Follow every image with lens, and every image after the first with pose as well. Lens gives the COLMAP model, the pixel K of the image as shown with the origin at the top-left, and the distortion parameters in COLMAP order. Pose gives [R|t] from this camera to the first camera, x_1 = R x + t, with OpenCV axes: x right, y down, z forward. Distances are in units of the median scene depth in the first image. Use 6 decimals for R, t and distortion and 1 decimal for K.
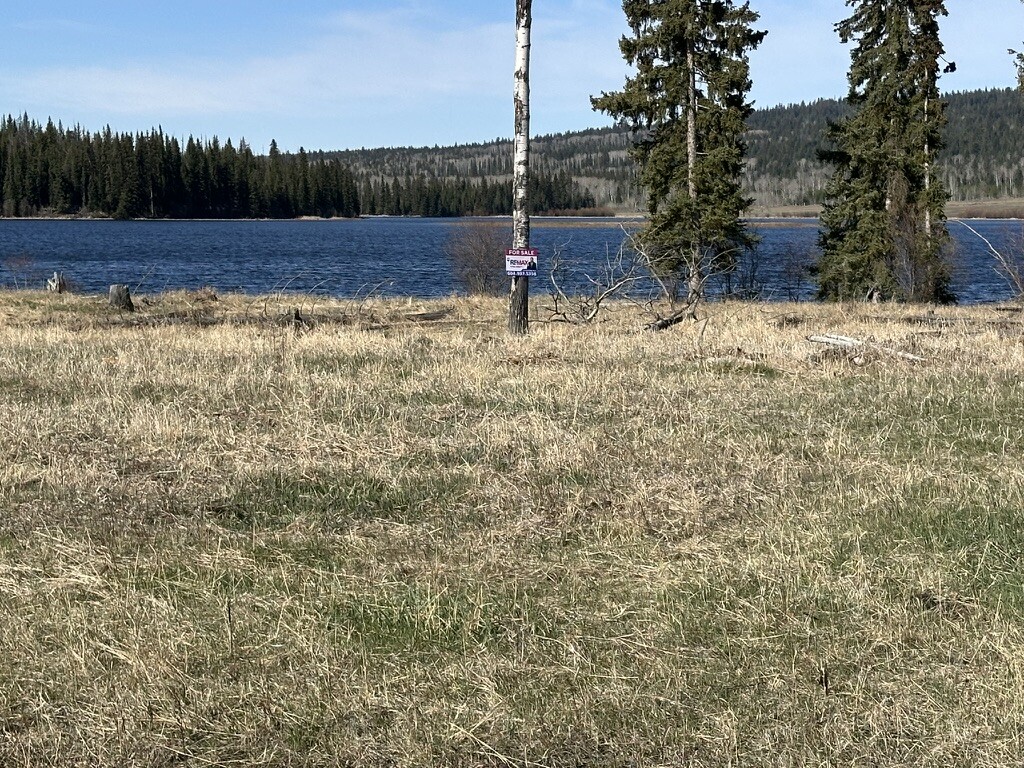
lens RADIAL K [[2346.3, 0, 532.6], [0, 2346.3, 383.7], [0, 0, 1]] dist [0.121318, 0.538765]
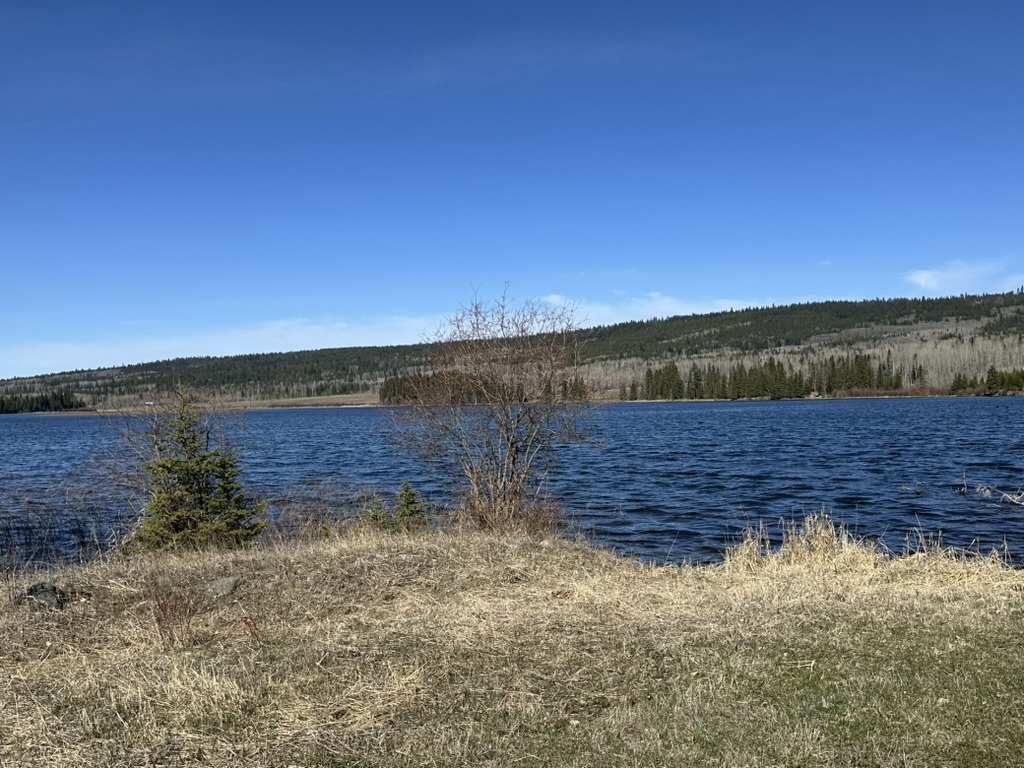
lens RADIAL K [[978.3, 0, 507.3], [0, 978.3, 392.3], [0, 0, 1]] dist [0.227982, -0.510399]
pose [[0.901715, -0.020928, 0.431824, -0.443016], [0.057944, 0.995666, -0.072740, -0.055366], [-0.428430, 0.090612, 0.899020, 1.051010]]
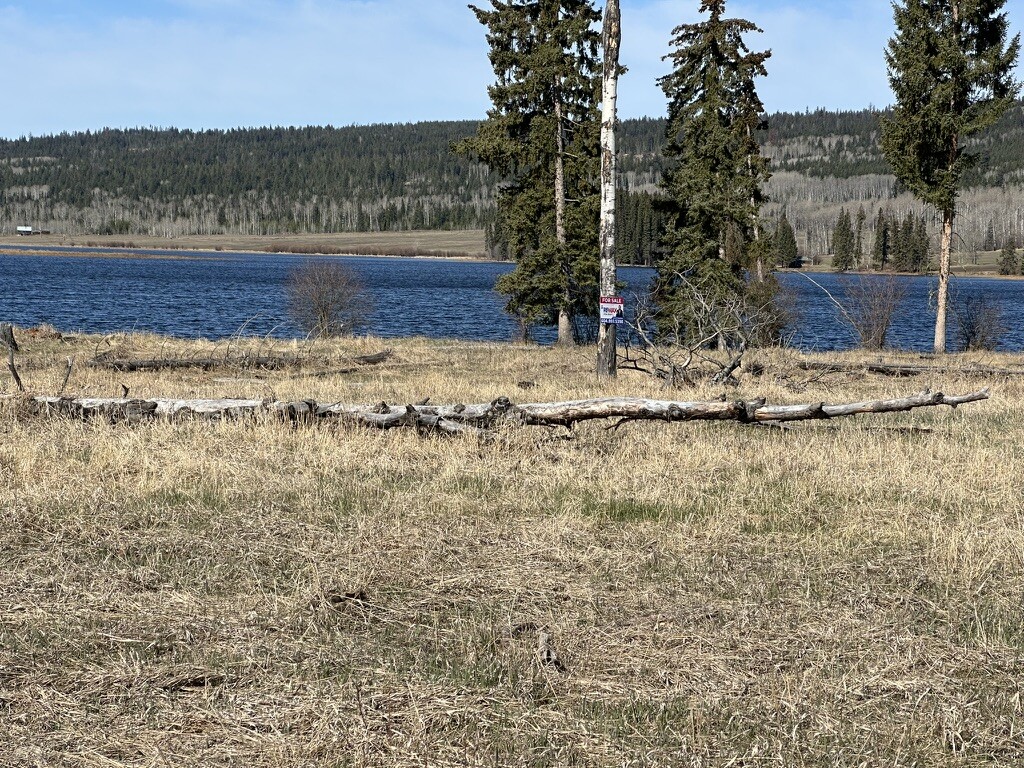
lens RADIAL K [[2326.6, 0, 522.6], [0, 2326.6, 379.8], [0, 0, 1]] dist [-0.057081, 4.500014]
pose [[0.955087, 0.004319, 0.296295, -0.245705], [-0.000092, 0.999898, -0.014279, -0.005531], [-0.296327, 0.013611, 0.954990, 0.041920]]
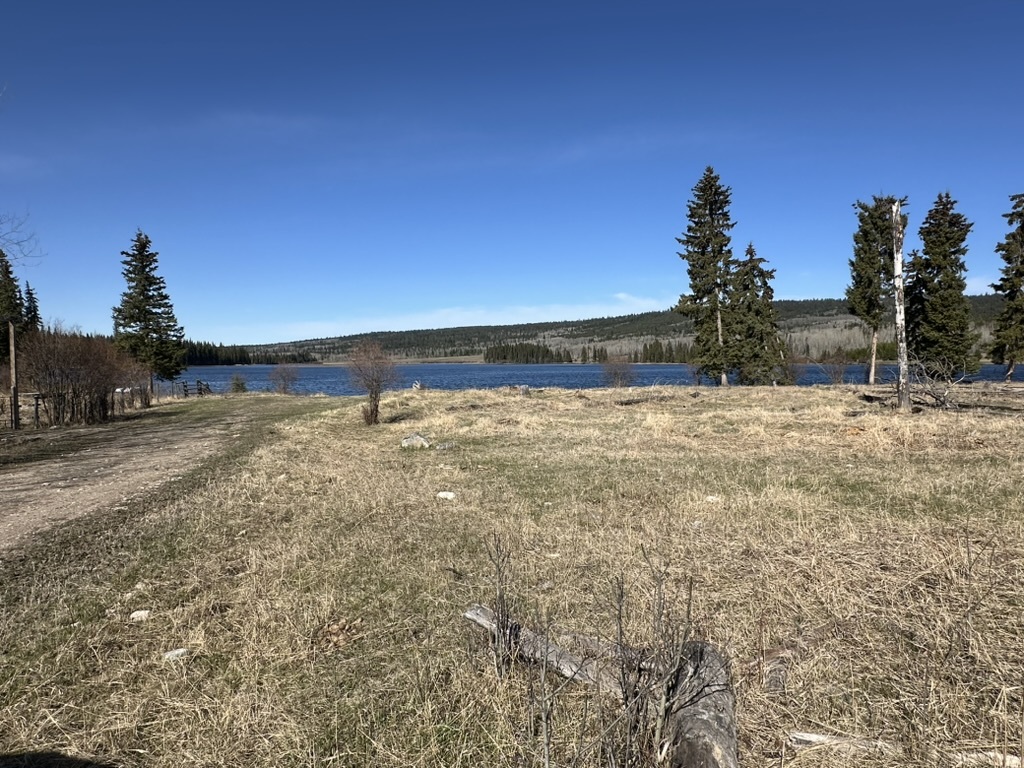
lens RADIAL K [[627.1, 0, 512.0], [0, 627.1, 384.0], [0, 0, 1]] dist [0.001220, 0.000483]
pose [[0.941136, -0.022815, 0.337258, -0.368734], [0.035549, 0.998867, -0.031631, -0.024199], [-0.336154, 0.041758, 0.940881, 0.440683]]
